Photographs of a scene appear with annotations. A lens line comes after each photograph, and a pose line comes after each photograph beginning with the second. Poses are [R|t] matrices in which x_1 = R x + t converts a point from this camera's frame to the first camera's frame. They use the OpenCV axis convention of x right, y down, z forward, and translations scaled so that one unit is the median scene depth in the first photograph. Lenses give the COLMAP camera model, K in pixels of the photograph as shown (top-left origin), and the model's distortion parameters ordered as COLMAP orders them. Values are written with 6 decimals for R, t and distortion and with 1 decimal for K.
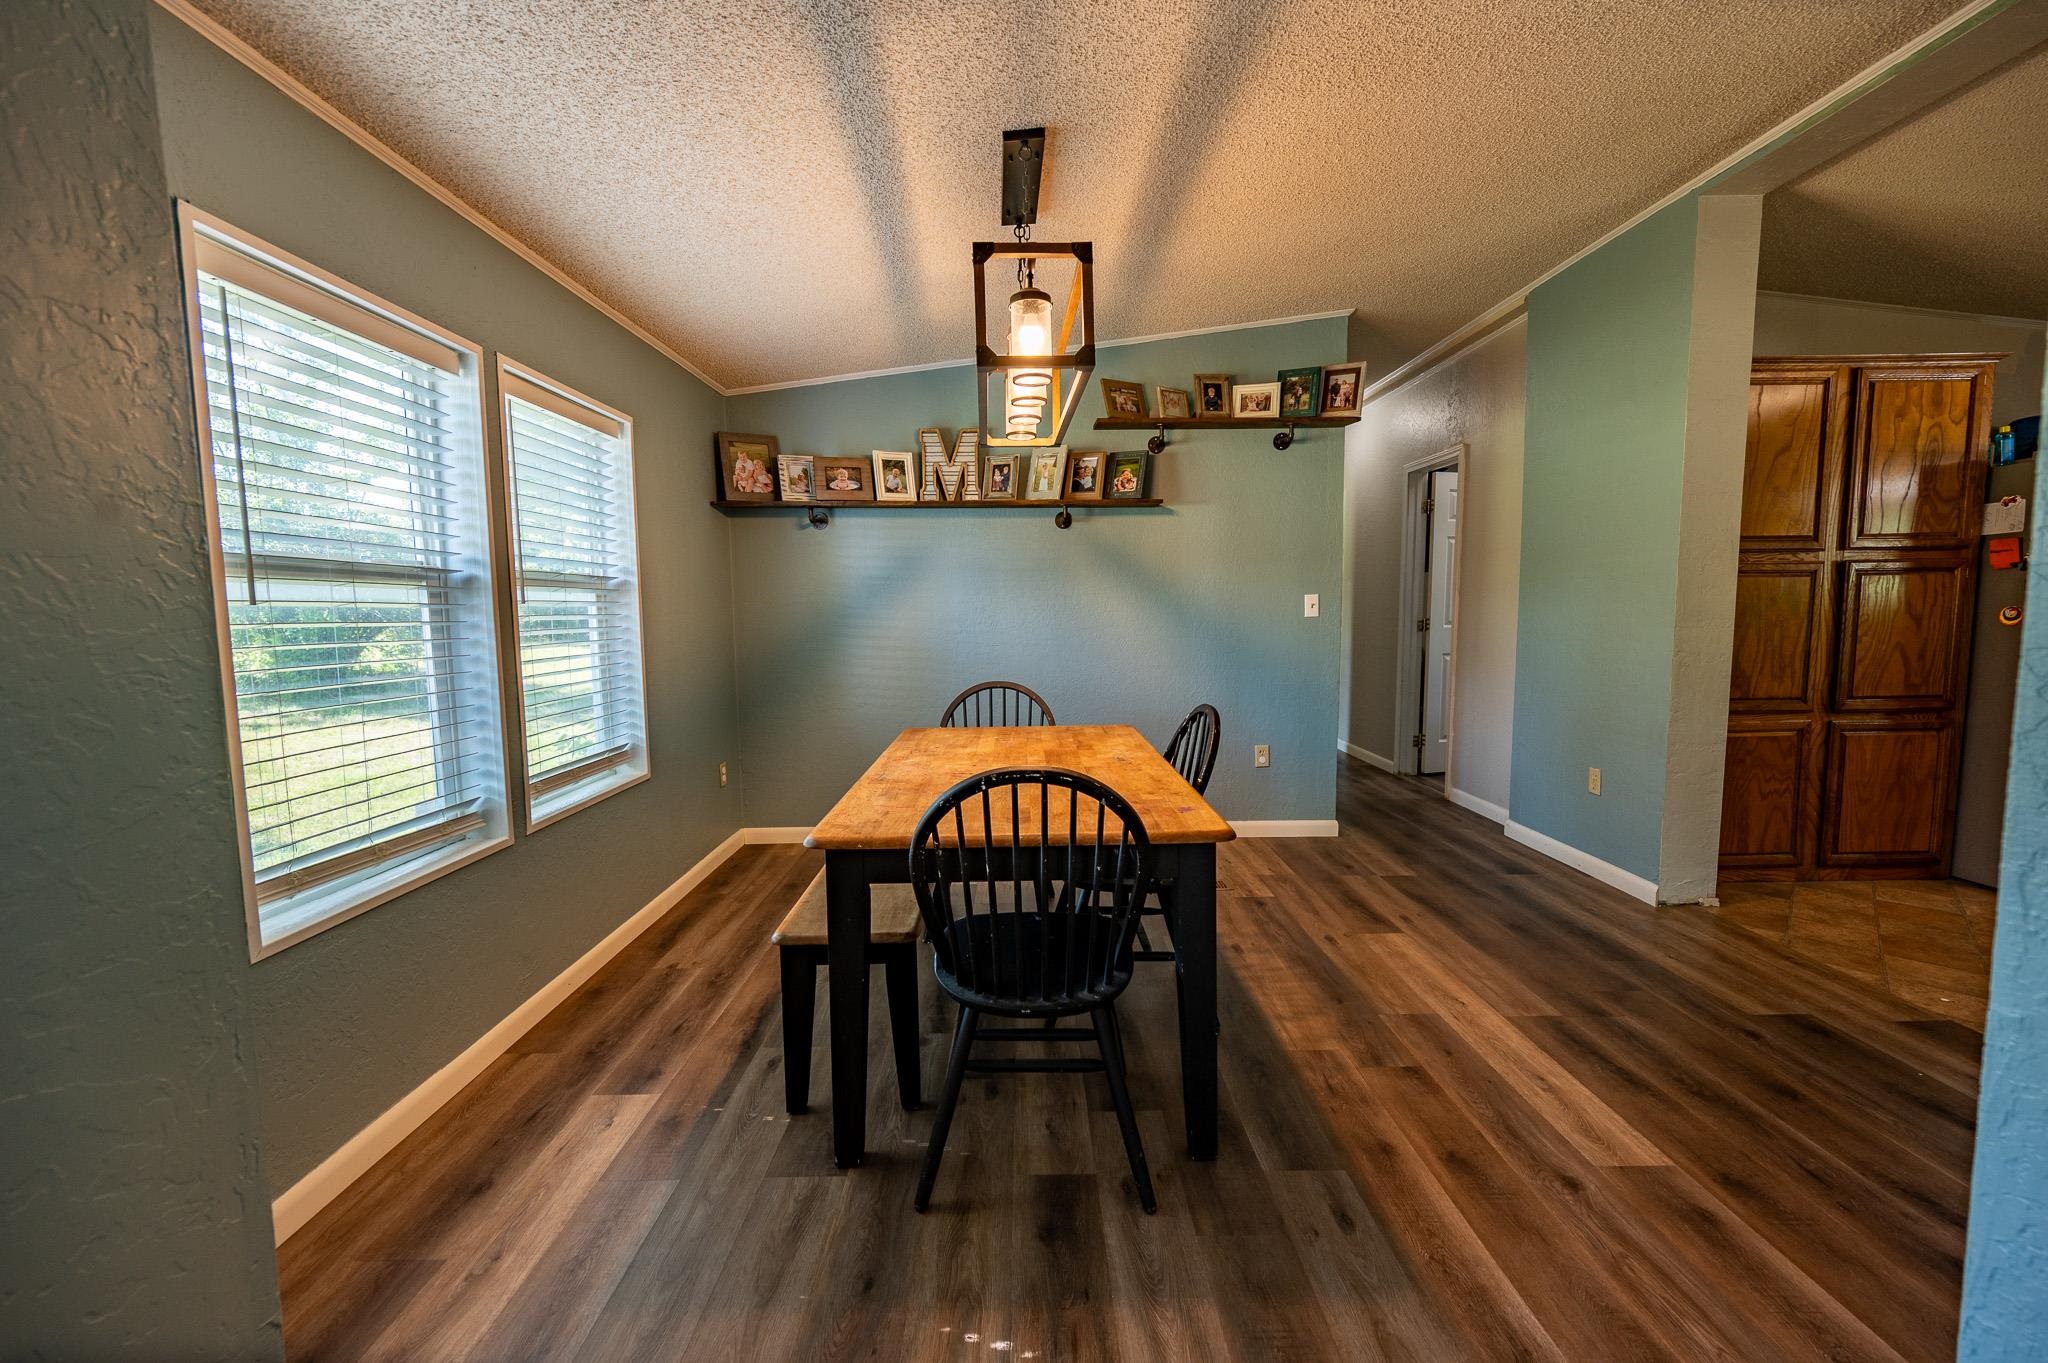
lens RADIAL K [[804.5, 0, 1015.8], [0, 804.5, 679.0], [0, 0, 1]] dist [-0.000363, 0.000263]
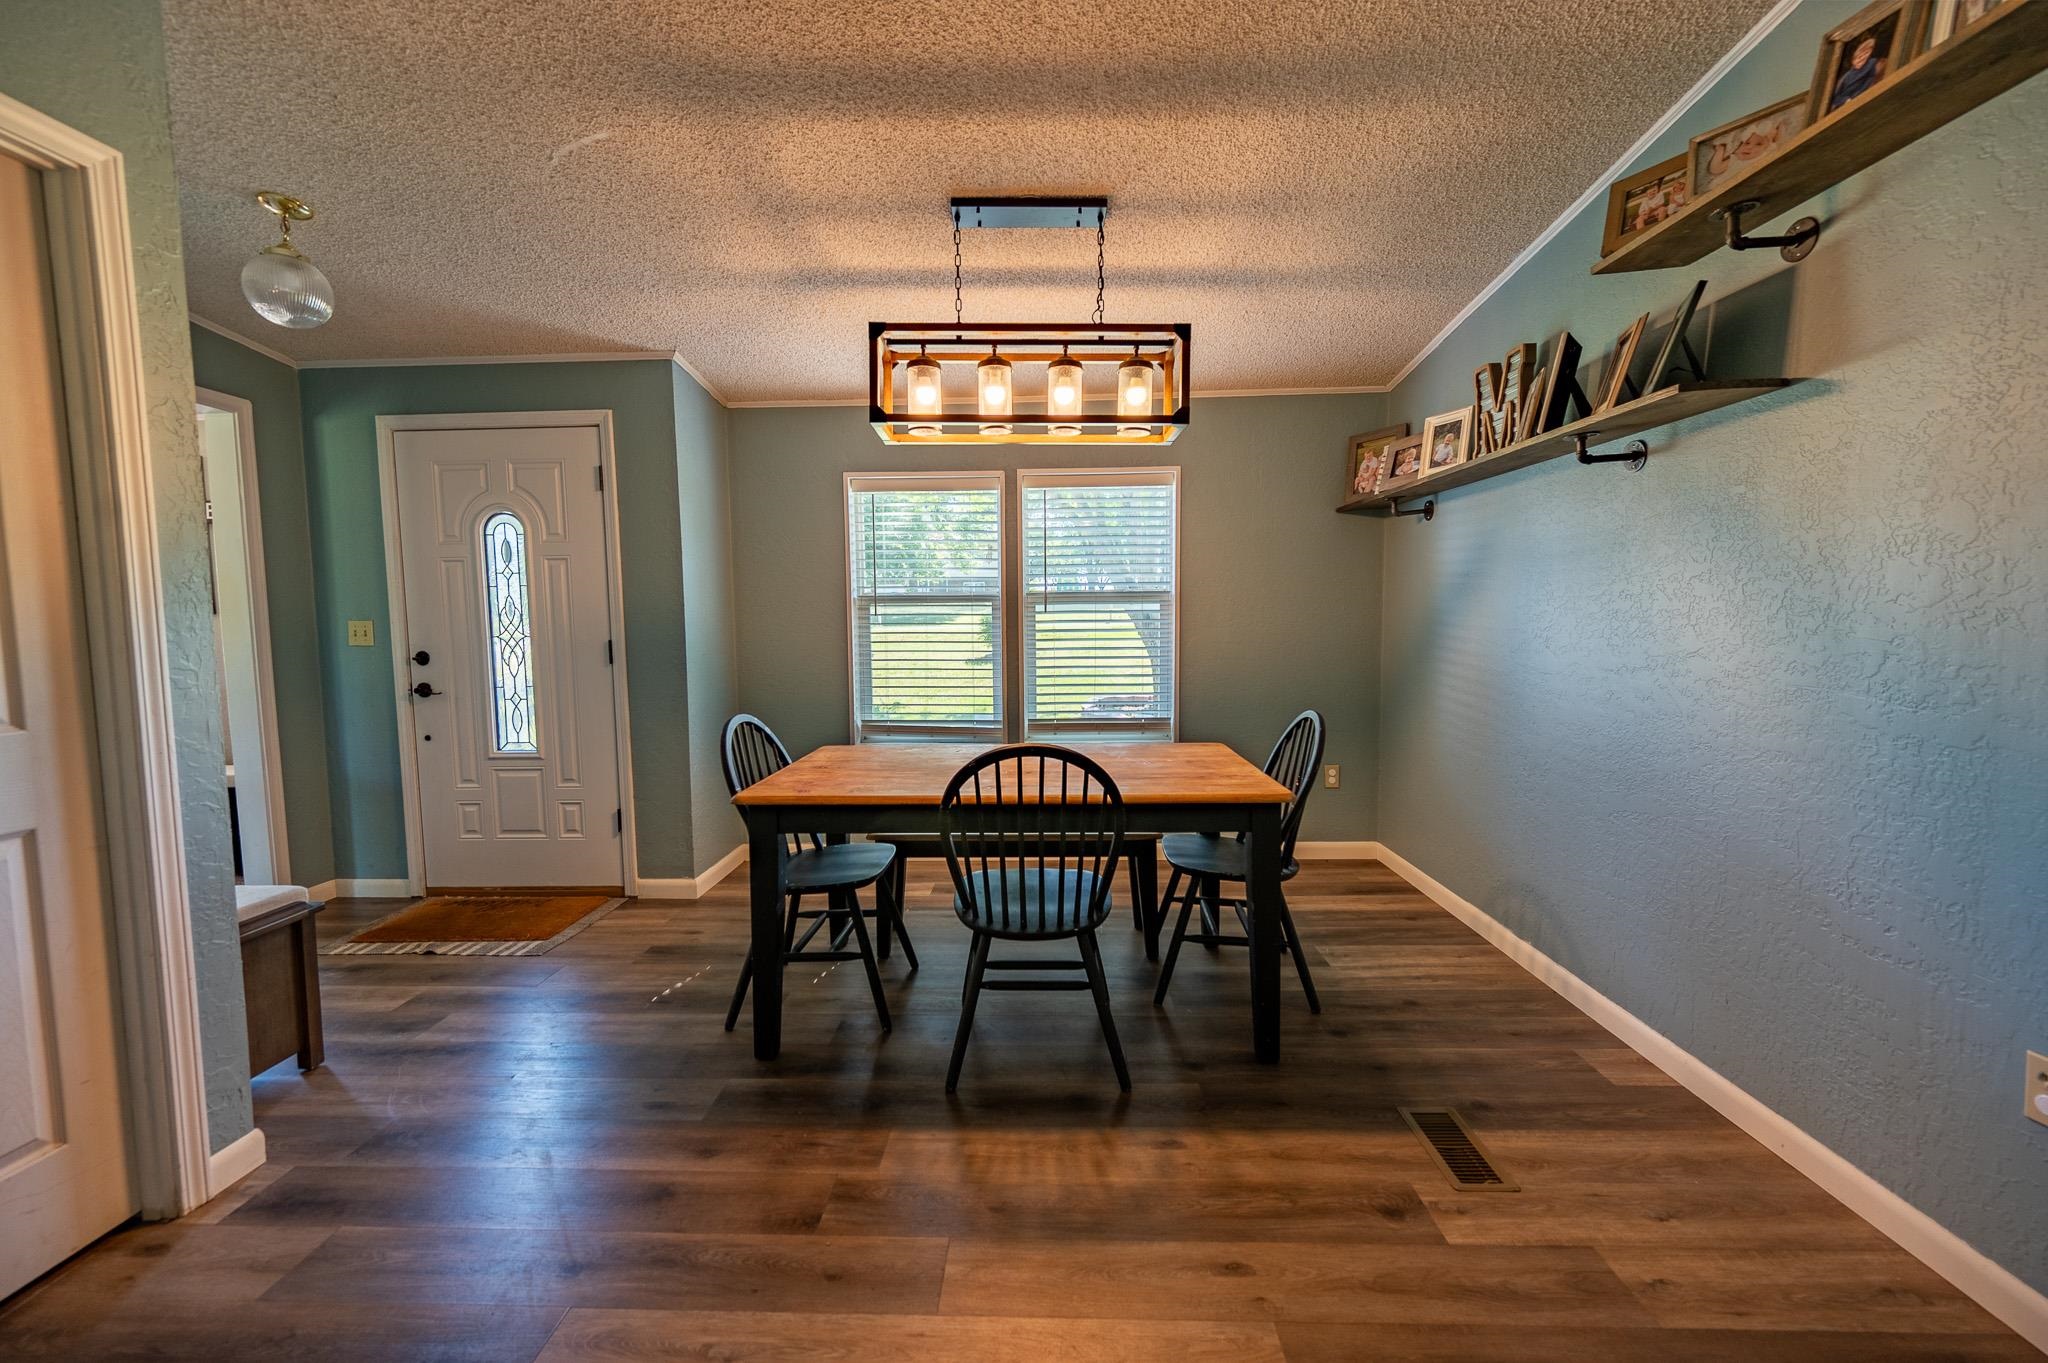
lens RADIAL K [[804.5, 0, 1027.0], [0, 804.5, 679.1], [0, 0, 1]] dist [-0.000363, 0.000263]
pose [[-0.024950, 0.087070, -0.995890, 0.656332], [-0.081716, 0.992689, 0.088837, -0.064053], [0.996343, 0.083597, -0.017653, 0.635920]]
